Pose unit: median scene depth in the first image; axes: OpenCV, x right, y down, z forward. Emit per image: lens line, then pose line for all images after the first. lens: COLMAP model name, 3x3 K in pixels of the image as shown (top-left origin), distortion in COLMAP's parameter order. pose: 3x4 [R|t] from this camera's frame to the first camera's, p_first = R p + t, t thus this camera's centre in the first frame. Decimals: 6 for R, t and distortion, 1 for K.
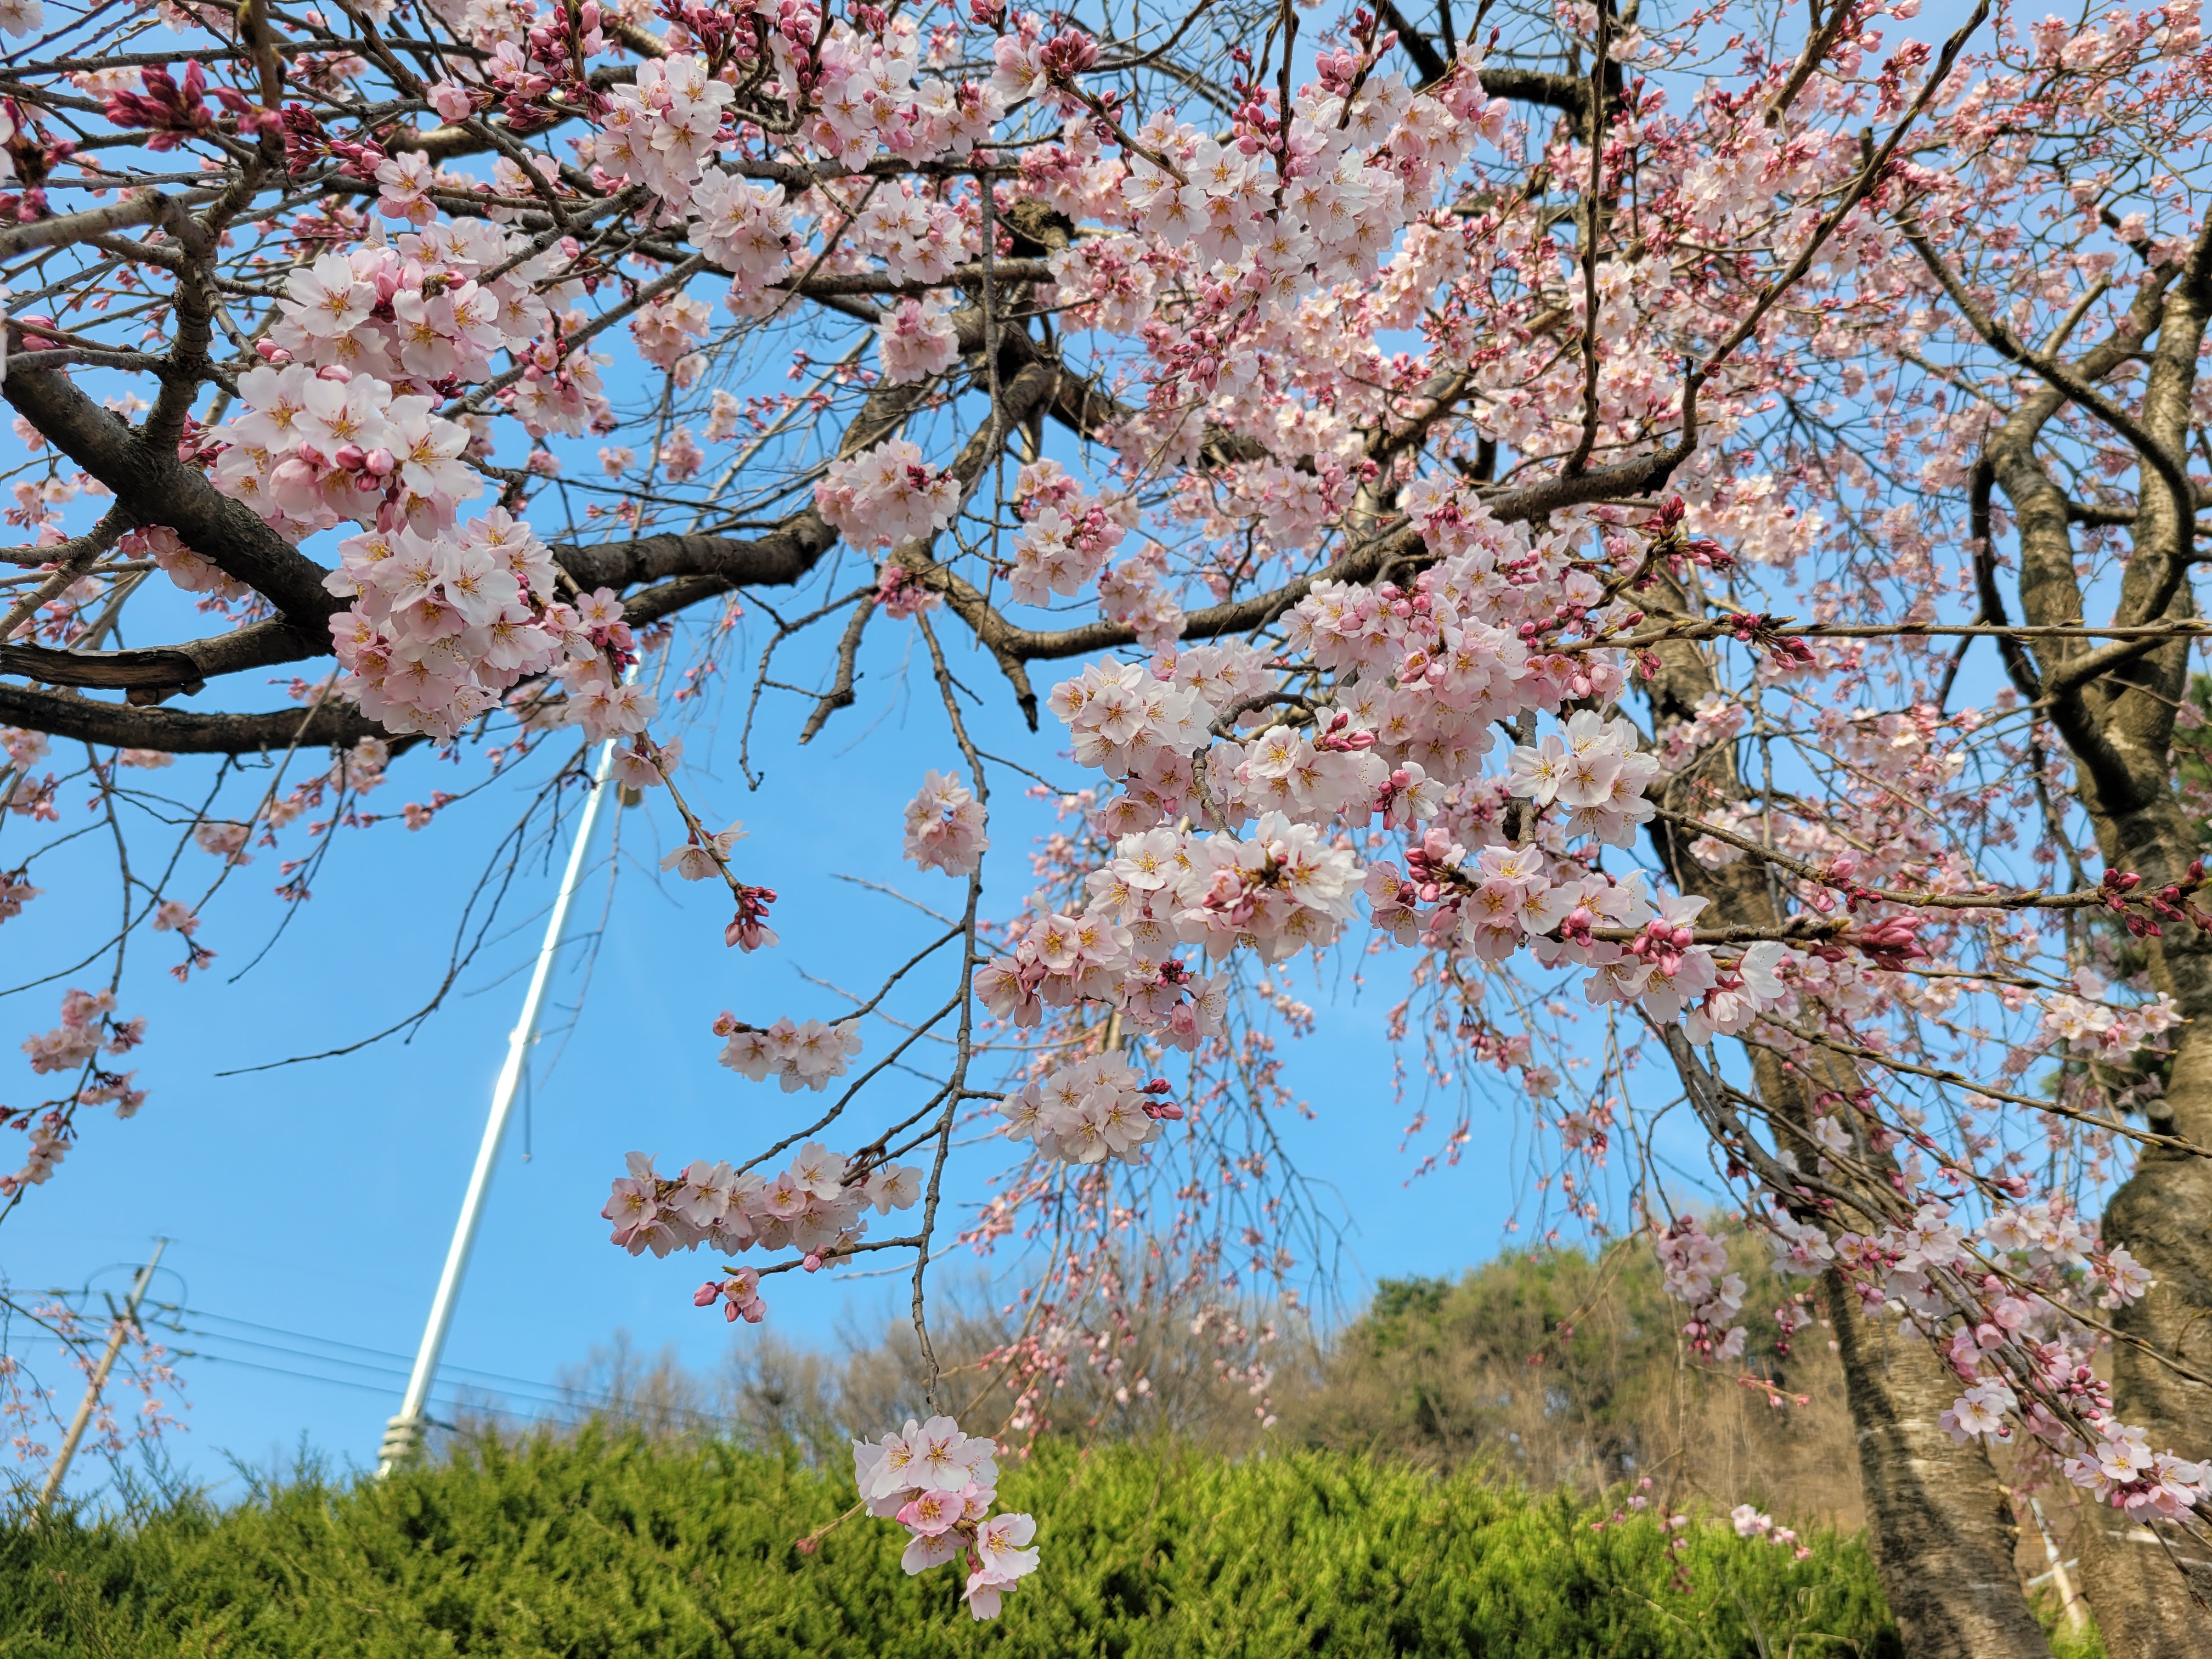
lens RADIAL K [[1654.9, 0, 1106.0], [0, 1654.9, 829.5], [0, 0, 1]] dist [0.009589, -0.002347]
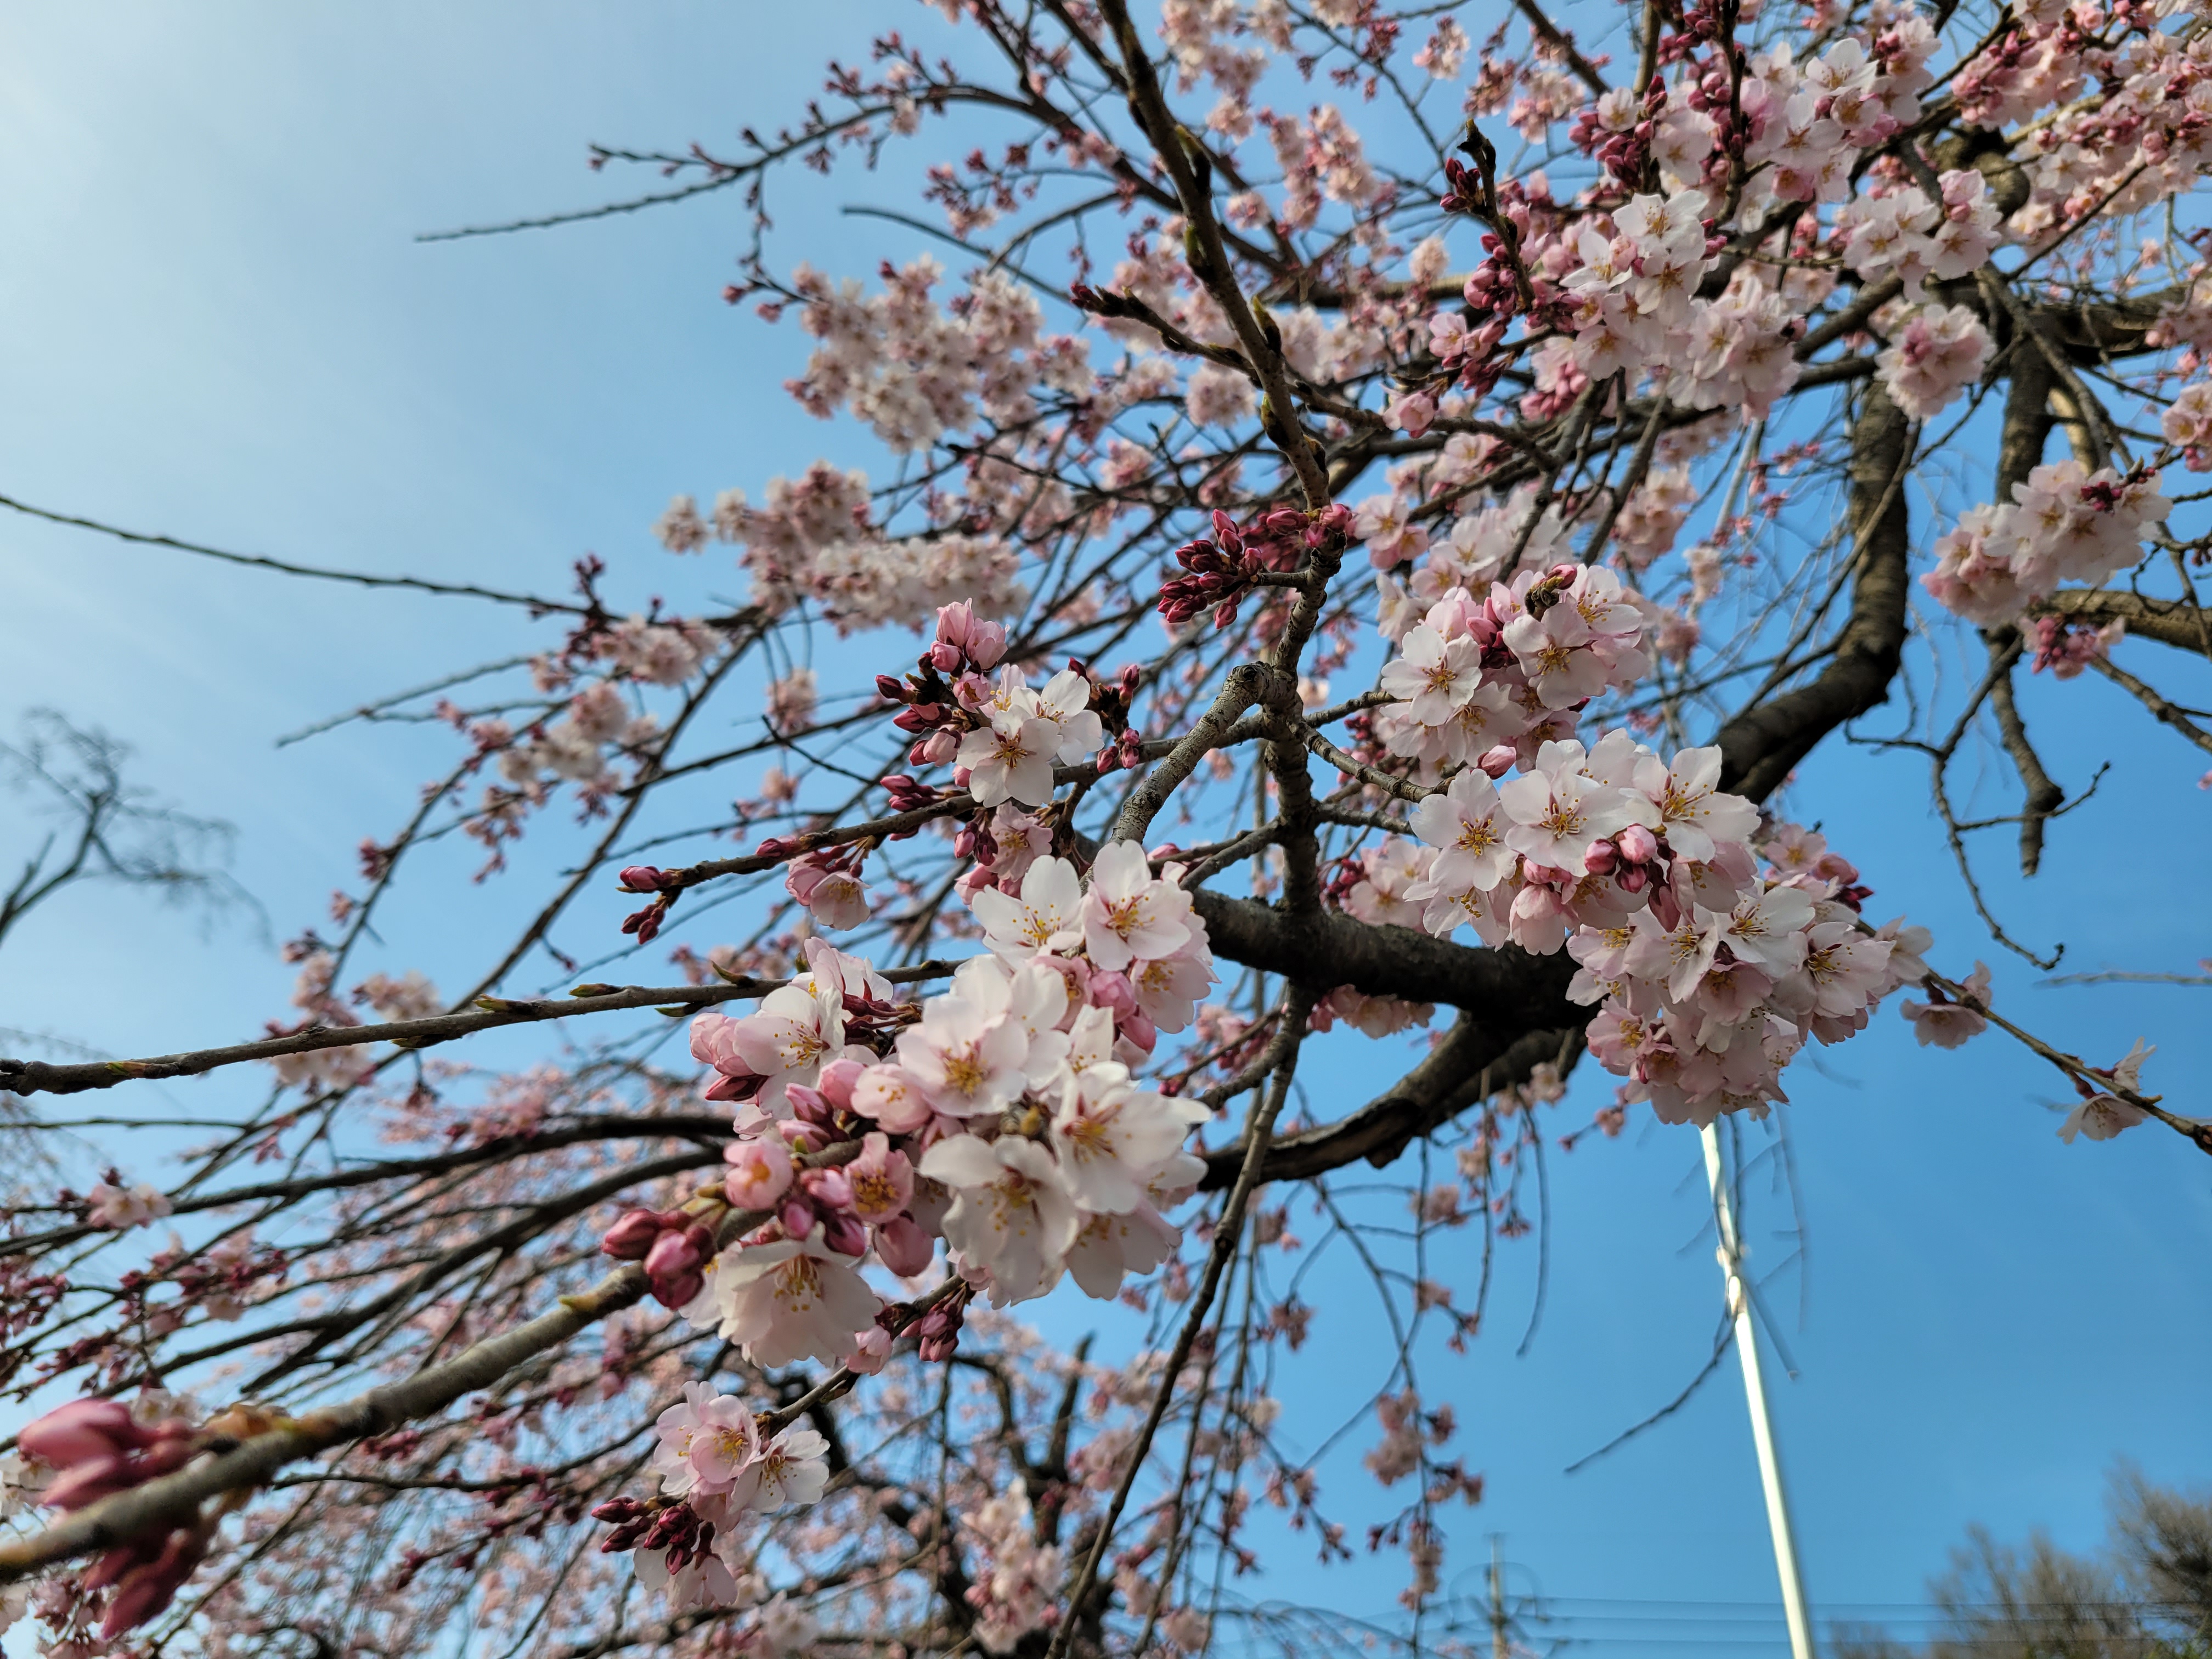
lens RADIAL K [[1682.0, 0, 1106.0], [0, 1682.0, 829.5], [0, 0, 1]] dist [-0.004880, -0.002485]
pose [[0.732101, -0.440010, -0.520019, -0.115870], [0.375751, 0.897598, -0.230499, -0.075397], [0.568190, -0.026650, 0.822466, 0.139916]]
